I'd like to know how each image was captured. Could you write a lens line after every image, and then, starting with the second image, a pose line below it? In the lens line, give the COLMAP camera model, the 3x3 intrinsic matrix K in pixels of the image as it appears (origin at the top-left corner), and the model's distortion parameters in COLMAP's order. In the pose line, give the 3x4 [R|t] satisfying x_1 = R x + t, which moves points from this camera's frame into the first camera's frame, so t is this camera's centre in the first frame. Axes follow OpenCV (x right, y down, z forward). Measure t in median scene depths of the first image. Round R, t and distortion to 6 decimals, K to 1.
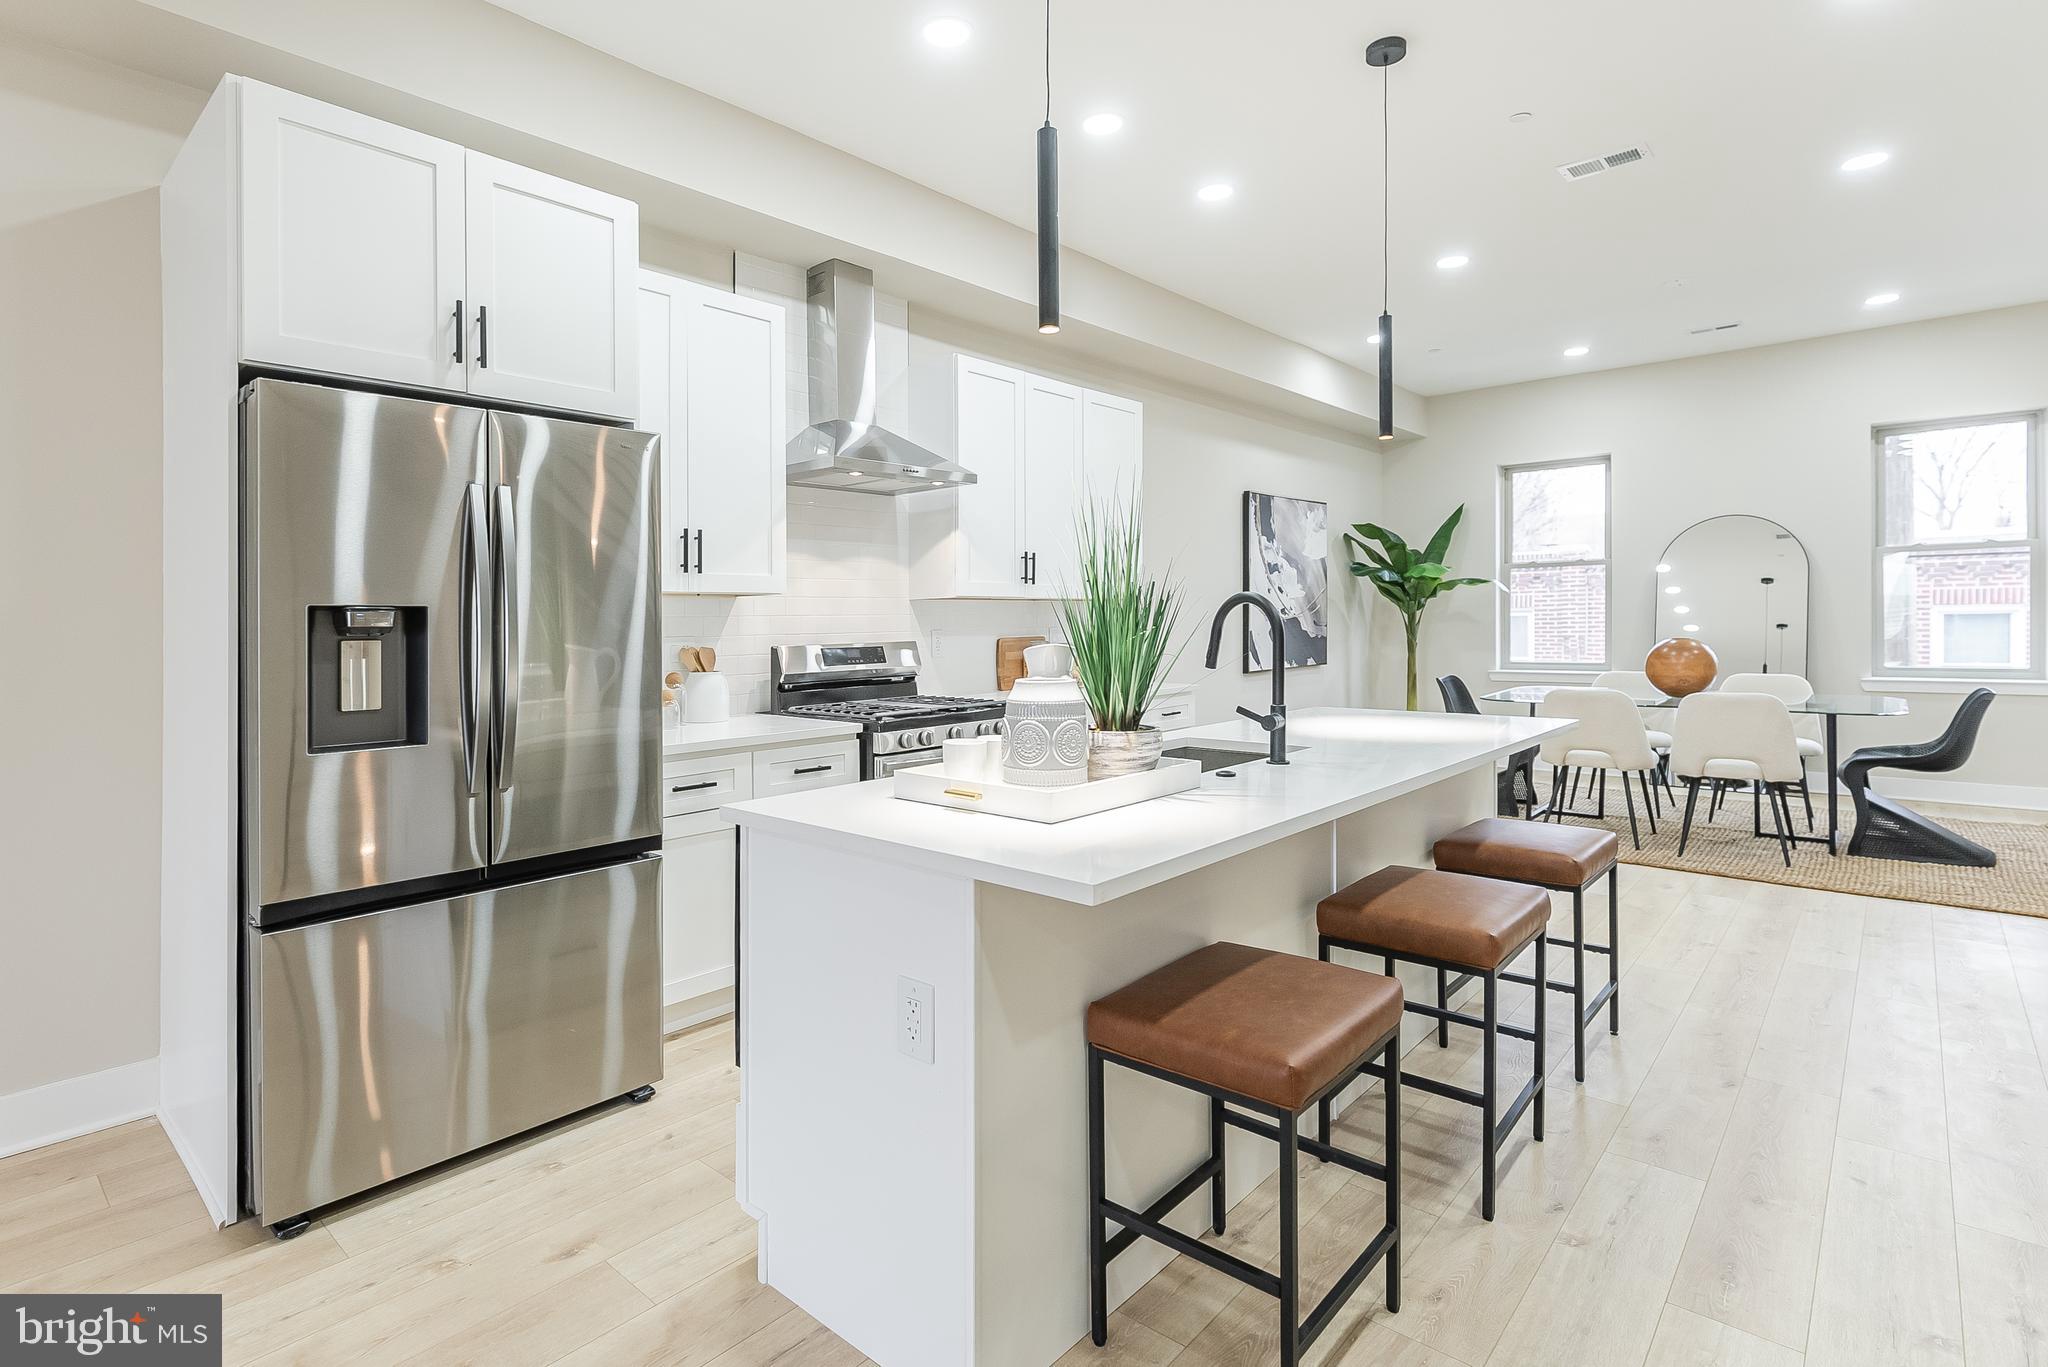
lens RADIAL K [[1008.9, 0, 966.6], [0, 1008.9, 626.3], [0, 0, 1]] dist [-0.000623, 0.001070]
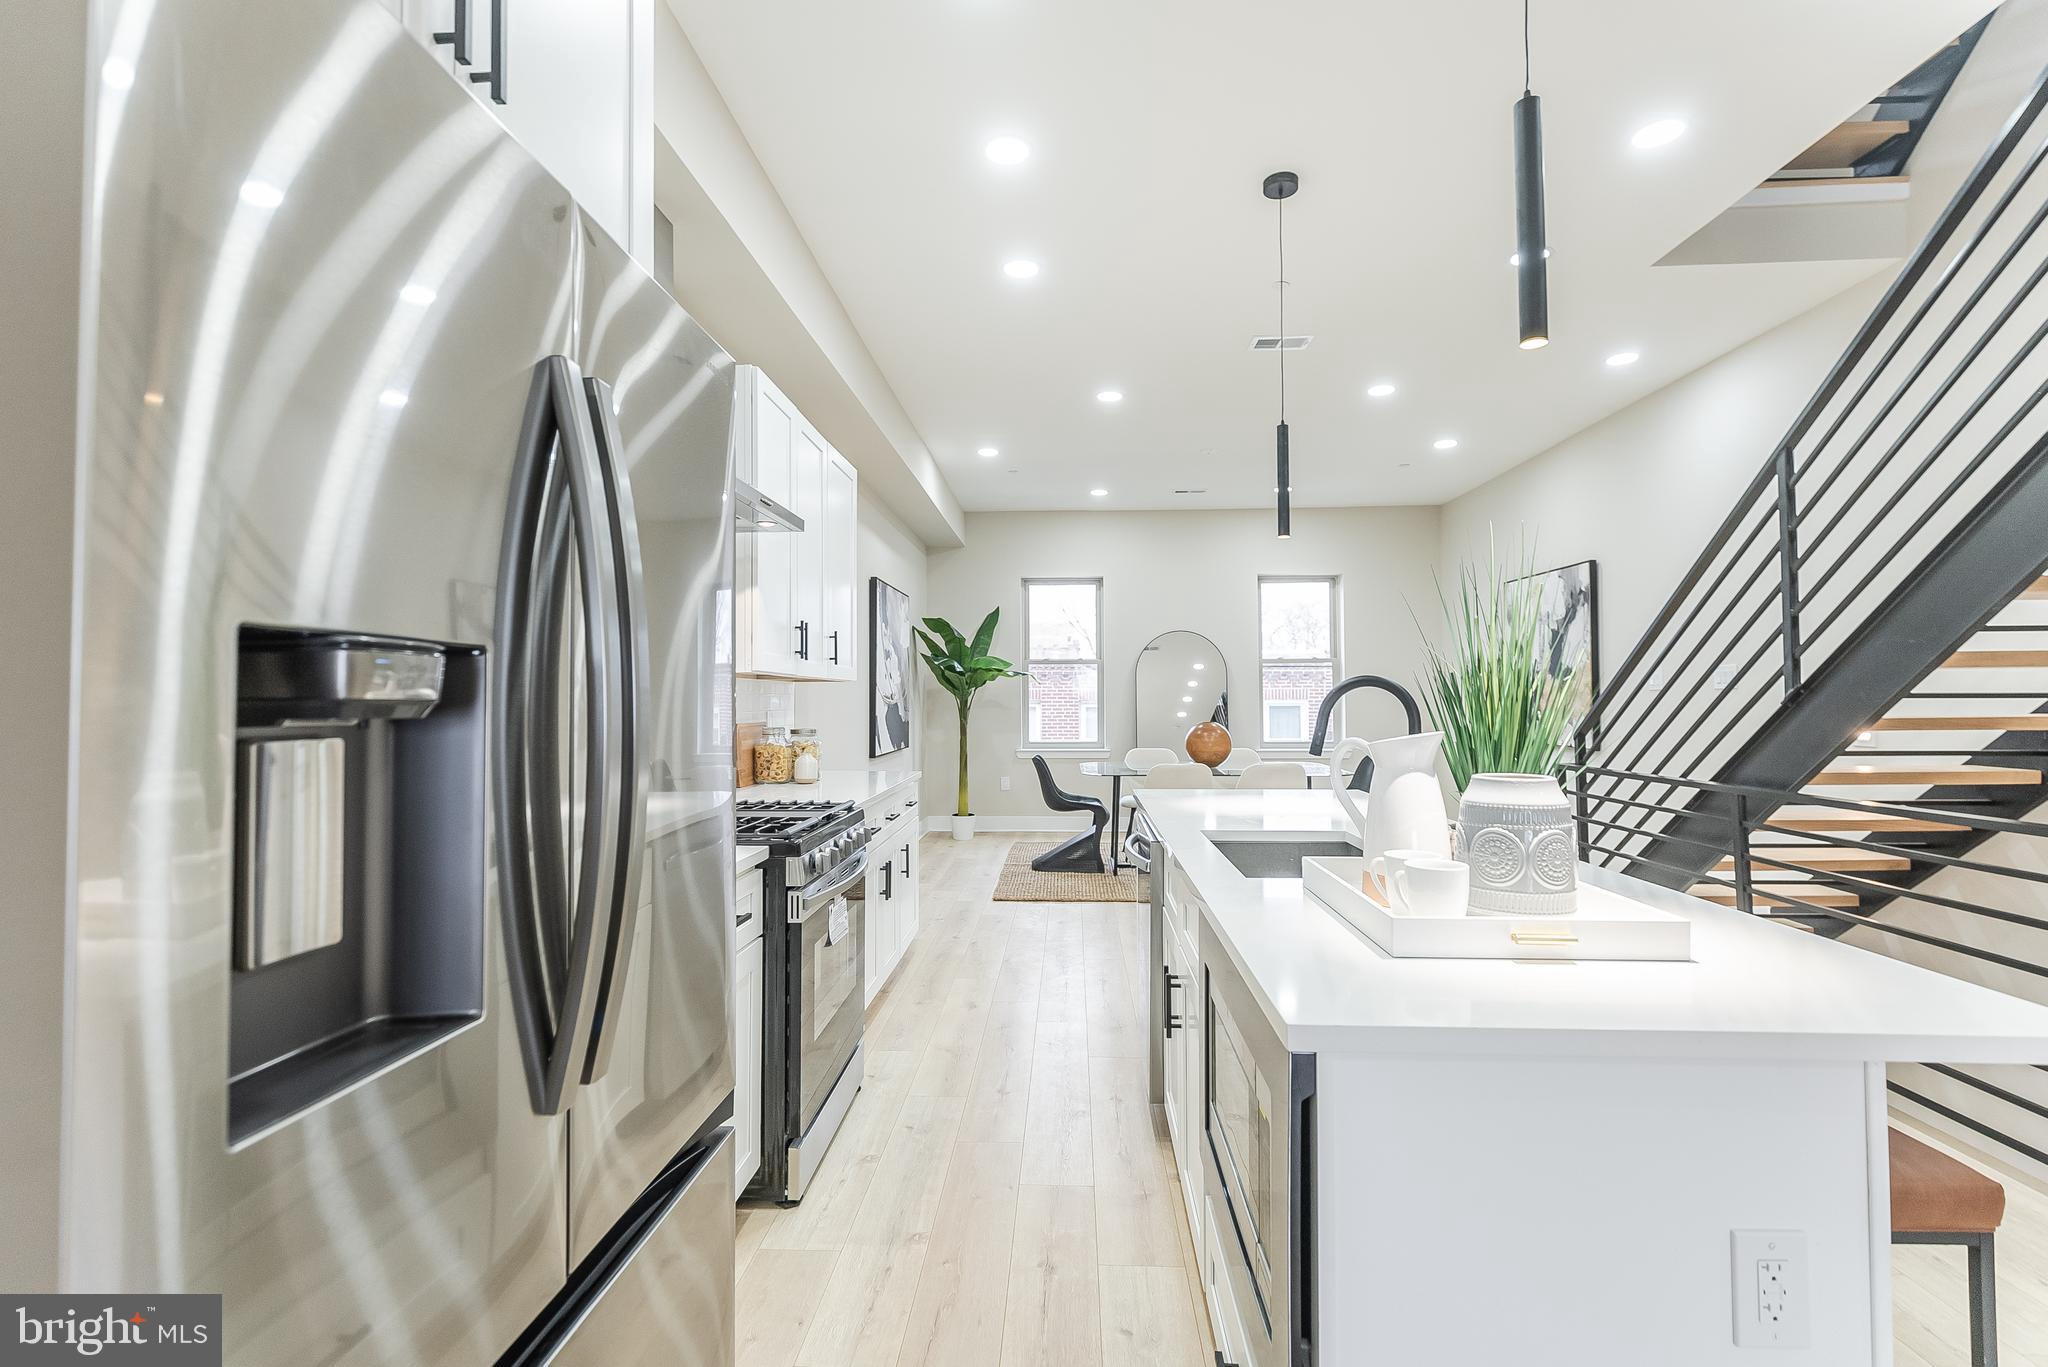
lens RADIAL K [[922.5, 0, 1030.7], [0, 922.5, 680.7], [0, 0, 1]] dist [-0.000305, -0.000825]
pose [[0.759035, 0.026430, 0.650513, -0.264873], [-0.004448, 0.999363, -0.035413, 0.001886], [-0.651034, 0.023986, 0.758669, 0.267287]]
